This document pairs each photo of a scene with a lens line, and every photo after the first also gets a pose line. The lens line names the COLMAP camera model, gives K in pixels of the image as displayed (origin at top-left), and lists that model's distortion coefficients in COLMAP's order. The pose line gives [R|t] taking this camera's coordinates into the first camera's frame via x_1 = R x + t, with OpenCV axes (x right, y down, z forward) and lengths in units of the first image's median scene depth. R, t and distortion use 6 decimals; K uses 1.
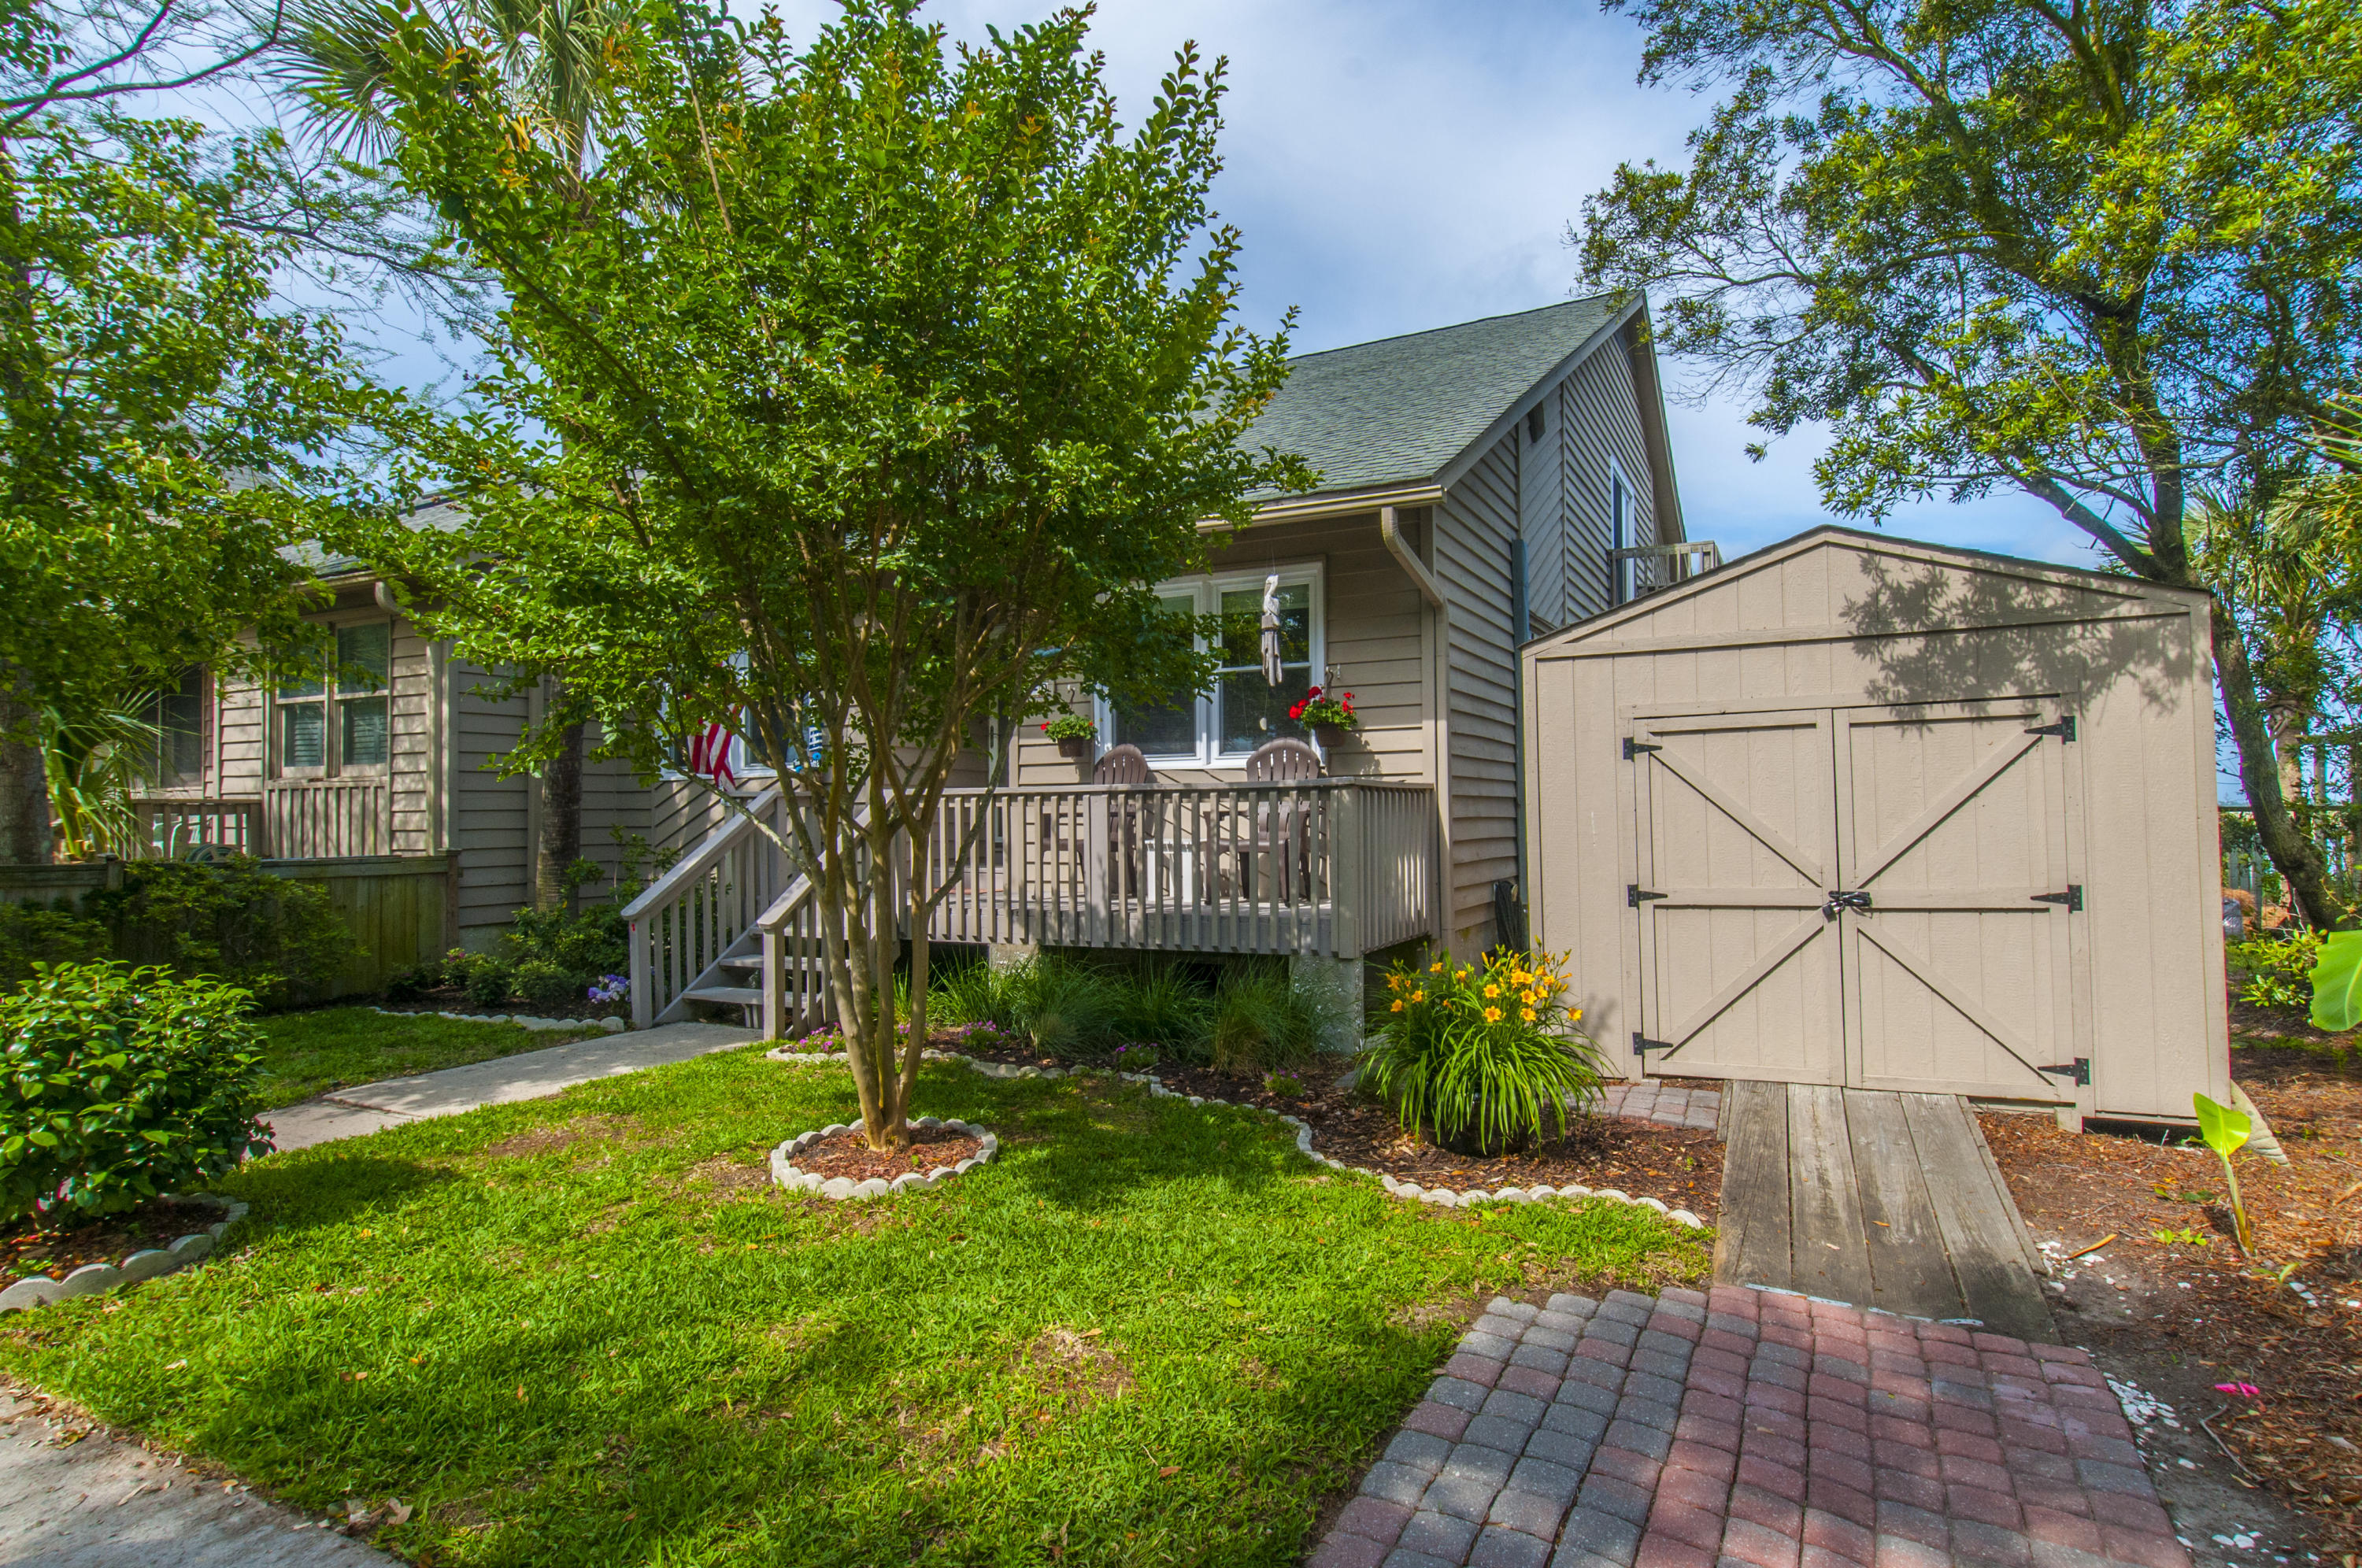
lens RADIAL K [[1270.2, 0, 1243.0], [0, 1270.2, 789.1], [0, 0, 1]] dist [-0.001937, -0.002391]
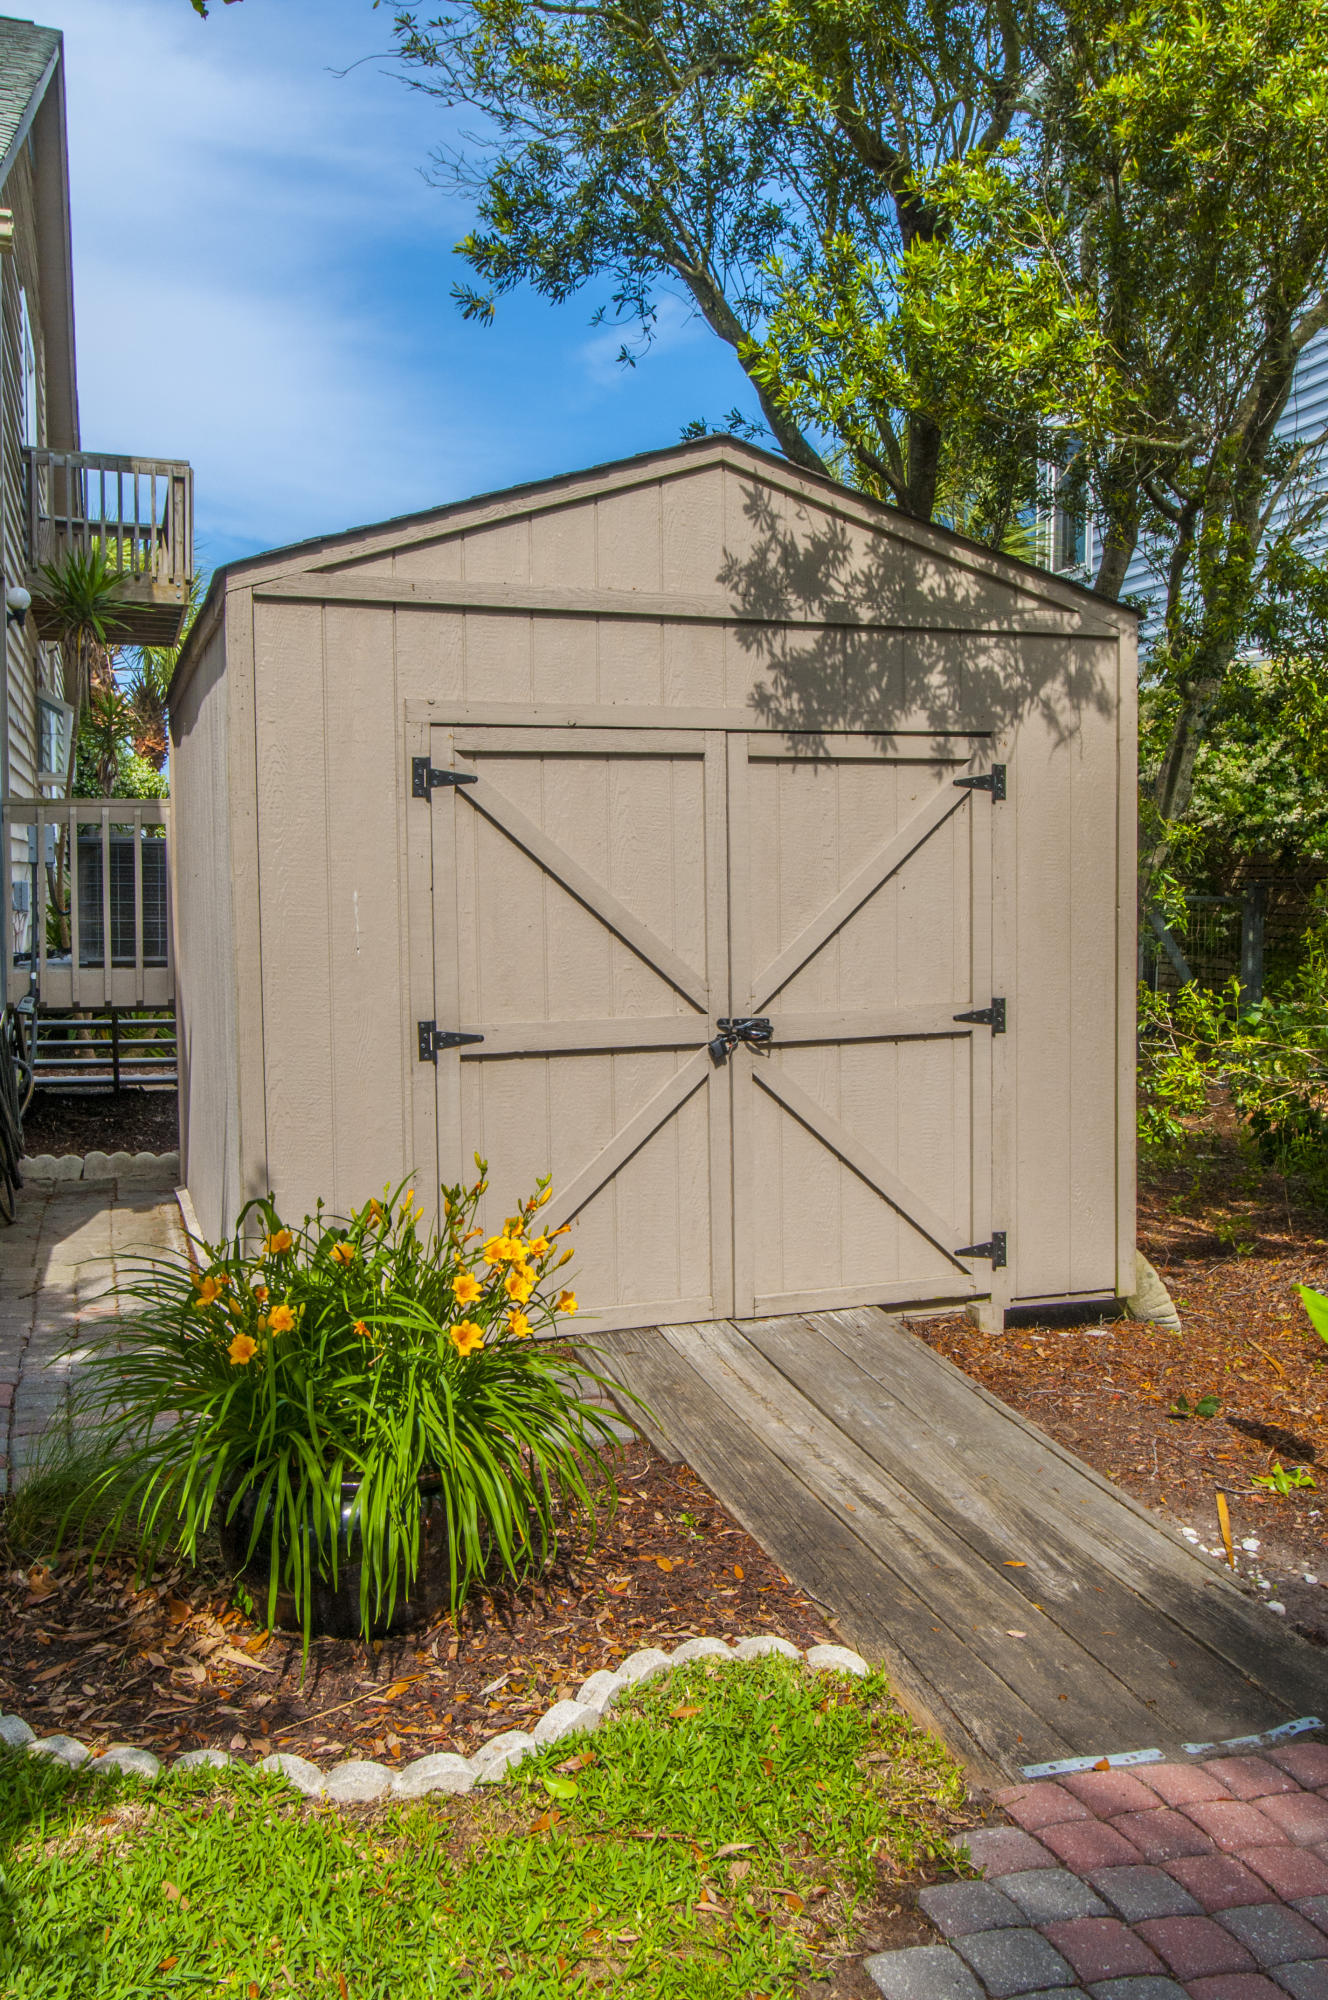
lens RADIAL K [[1693.3, 0, 664.3], [0, 1693.3, 952.9], [0, 0, 1]] dist [-0.000797, 0.001424]
pose [[0.706939, -0.023509, 0.706884, -0.168281], [-0.028688, 0.997672, 0.061870, -0.004920], [-0.706692, -0.064017, 0.704619, 0.453893]]
